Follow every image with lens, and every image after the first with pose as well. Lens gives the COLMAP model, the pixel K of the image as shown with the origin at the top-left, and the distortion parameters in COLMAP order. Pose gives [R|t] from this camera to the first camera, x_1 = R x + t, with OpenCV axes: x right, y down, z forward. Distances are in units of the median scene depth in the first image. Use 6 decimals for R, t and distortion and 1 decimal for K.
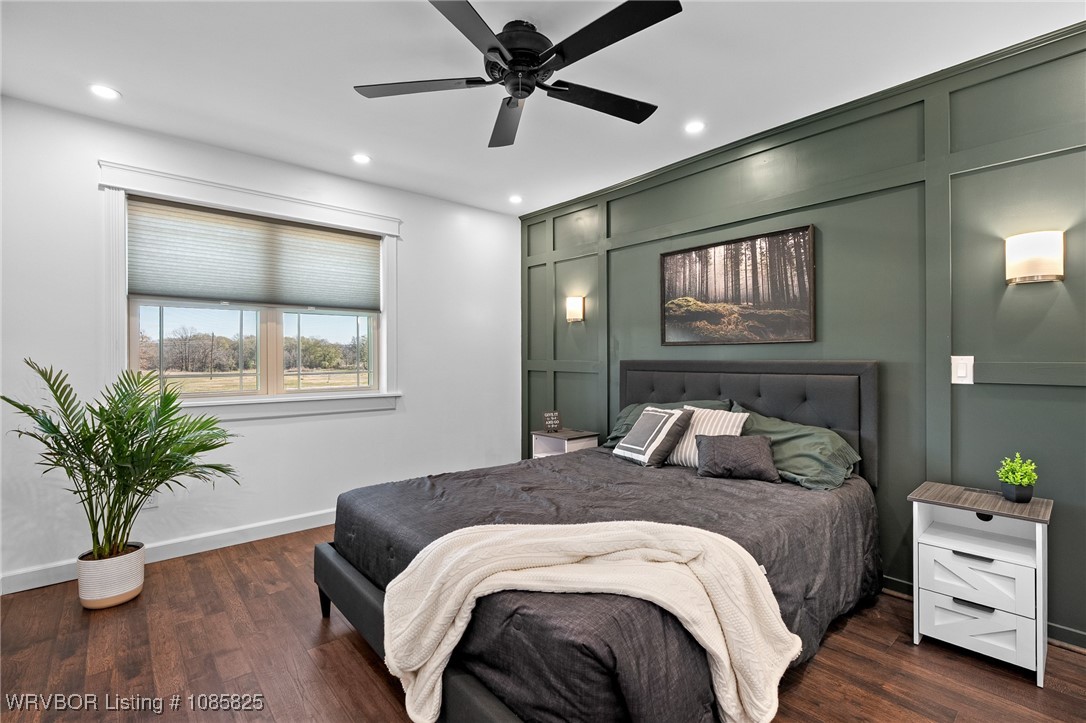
lens RADIAL K [[493.6, 0, 561.8], [0, 493.6, 352.5], [0, 0, 1]] dist [-0.001299, 0.000580]
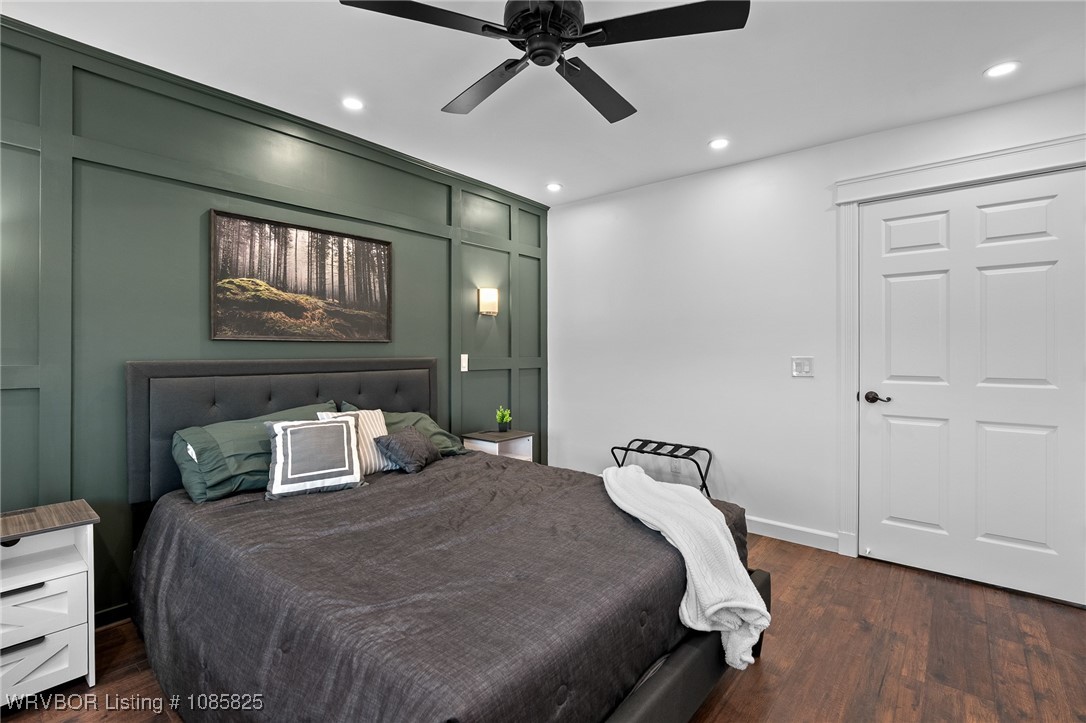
lens RADIAL K [[493.6, 0, 561.8], [0, 493.6, 352.5], [0, 0, 1]] dist [-0.001299, 0.000580]
pose [[-0.144427, 0.009299, 0.989472, -0.635604], [0.000703, 0.999957, -0.009295, 0.012570], [-0.989515, -0.000647, -0.144427, 0.683844]]
